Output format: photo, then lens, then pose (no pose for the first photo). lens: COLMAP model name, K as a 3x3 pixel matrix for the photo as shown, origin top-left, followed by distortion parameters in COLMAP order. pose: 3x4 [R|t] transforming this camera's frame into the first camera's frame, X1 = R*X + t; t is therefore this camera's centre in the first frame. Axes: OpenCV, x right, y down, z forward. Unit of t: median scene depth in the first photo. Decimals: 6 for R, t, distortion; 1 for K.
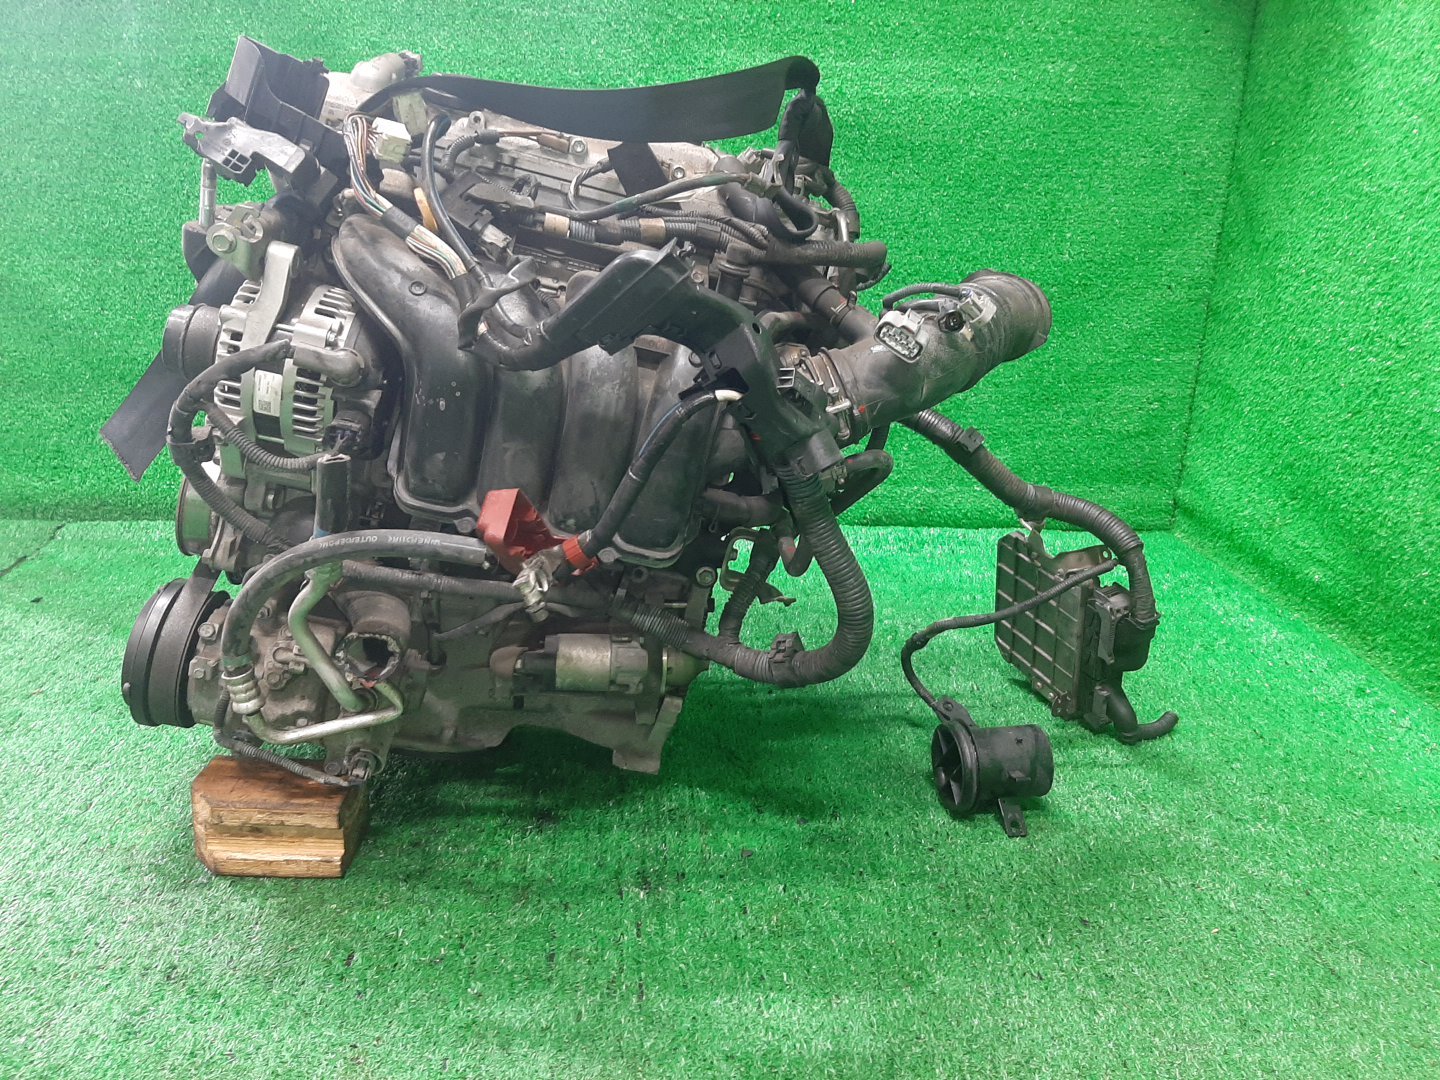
lens RADIAL K [[1077.8, 0, 720.0], [0, 1077.8, 540.0], [0, 0, 1]] dist [-0.005563, -0.002939]
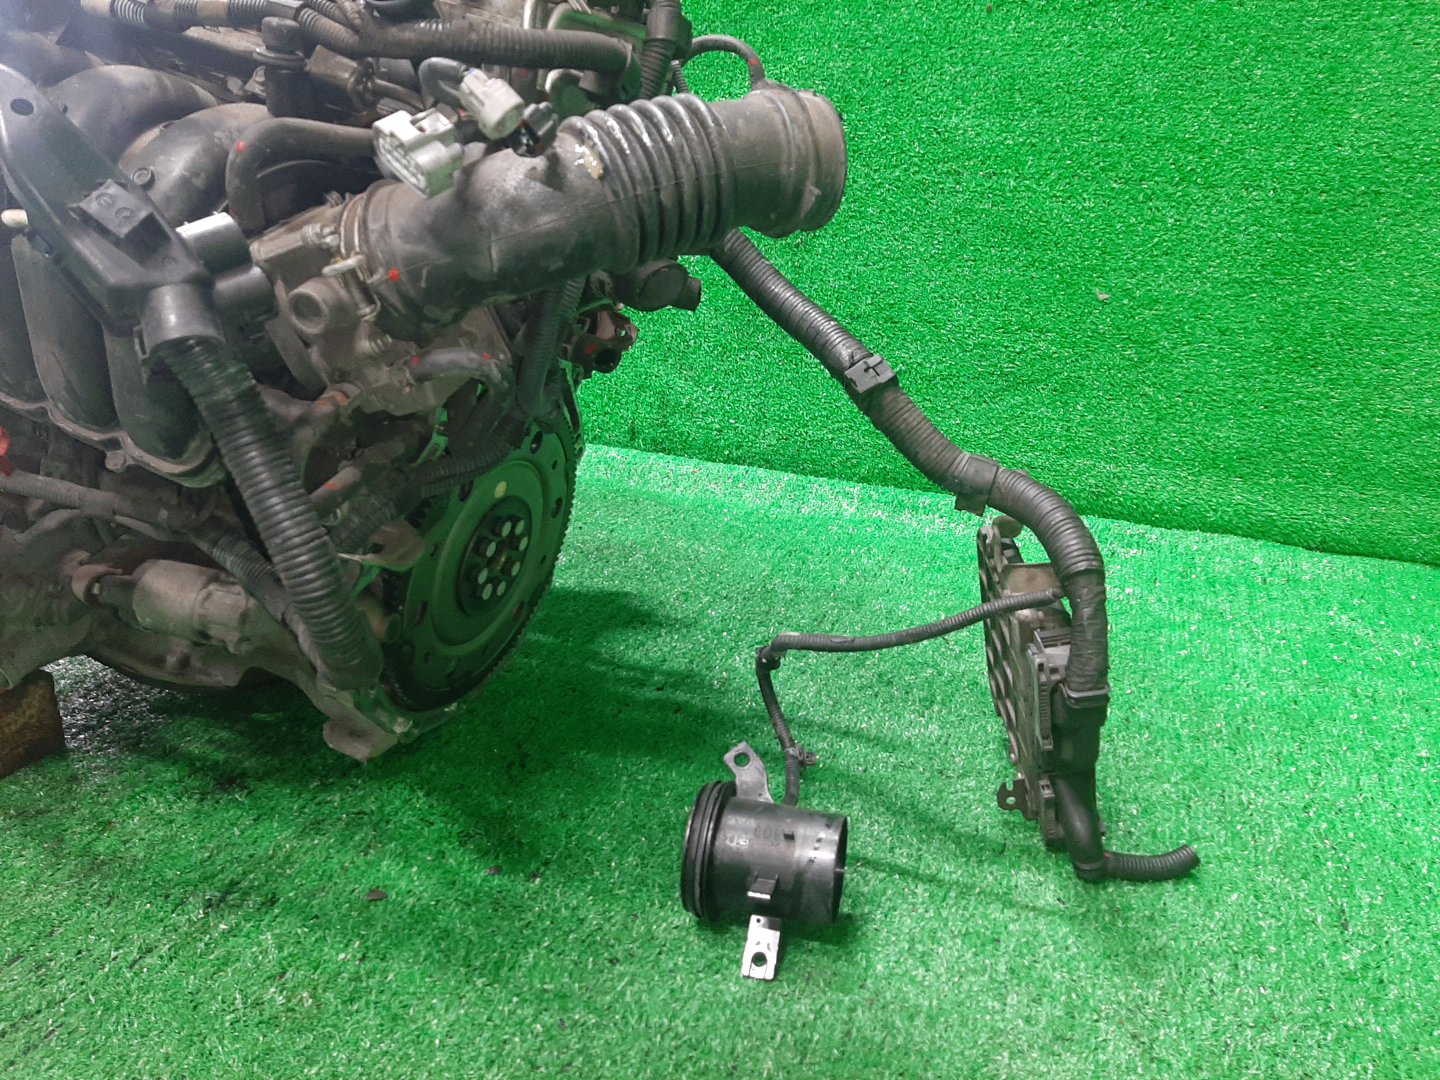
lens RADIAL K [[1106.1, 0, 720.0], [0, 1106.1, 540.0], [0, 0, 1]] dist [-0.033820, 0.003007]
pose [[0.914614, 0.144570, -0.377600, 0.259309], [-0.127680, 0.989375, 0.069532, -0.016652], [0.383640, -0.015383, 0.923355, 0.212954]]
